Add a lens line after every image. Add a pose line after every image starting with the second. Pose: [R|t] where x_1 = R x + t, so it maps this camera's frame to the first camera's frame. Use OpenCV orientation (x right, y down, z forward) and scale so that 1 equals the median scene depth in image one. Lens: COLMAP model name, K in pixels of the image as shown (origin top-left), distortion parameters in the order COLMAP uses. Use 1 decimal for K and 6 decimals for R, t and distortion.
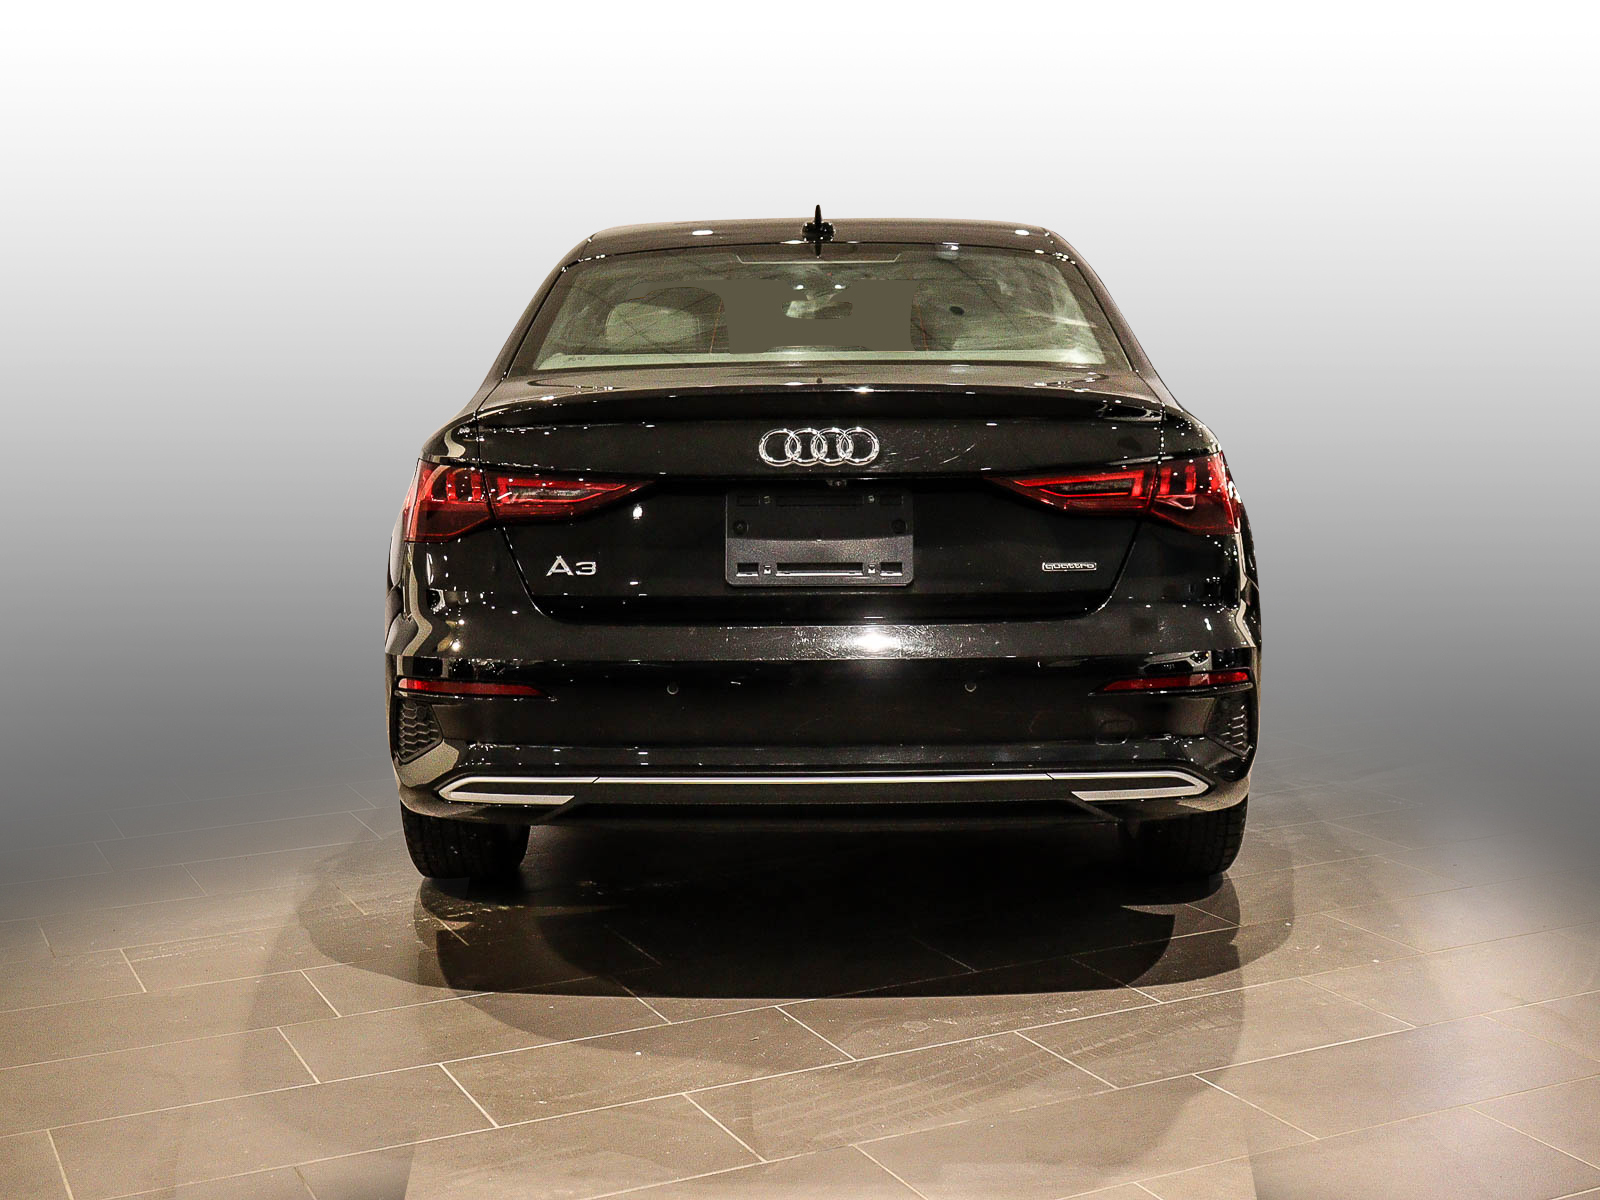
lens RADIAL K [[2074.3, 0, 800.0], [0, 2074.3, 600.0], [0, 0, 1]] dist [-0.009968, -0.009474]
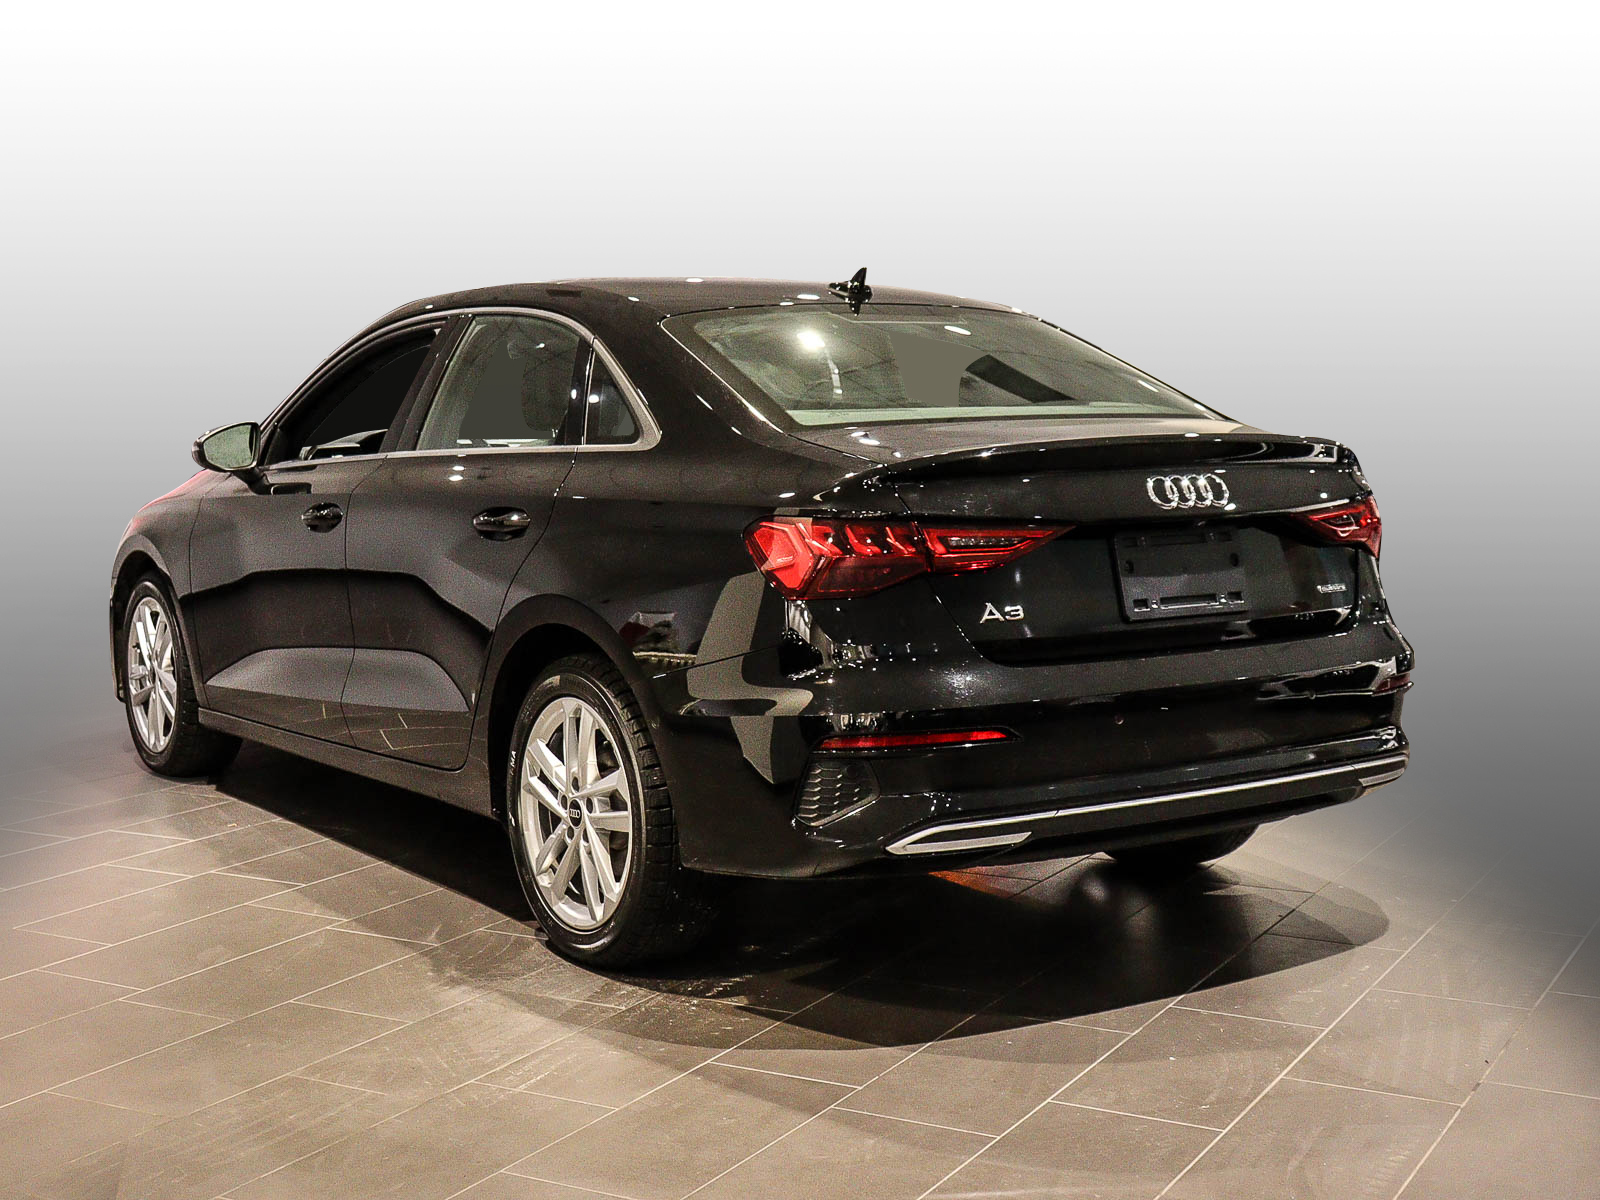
lens RADIAL K [[2120.2, 0, 800.0], [0, 2120.2, 600.0], [0, 0, 1]] dist [0.005475, 0.028421]
pose [[0.817641, -0.051574, 0.573413, -0.798376], [0.072531, 0.997272, -0.013728, -0.014917], [-0.571141, 0.052815, 0.819151, 0.190201]]
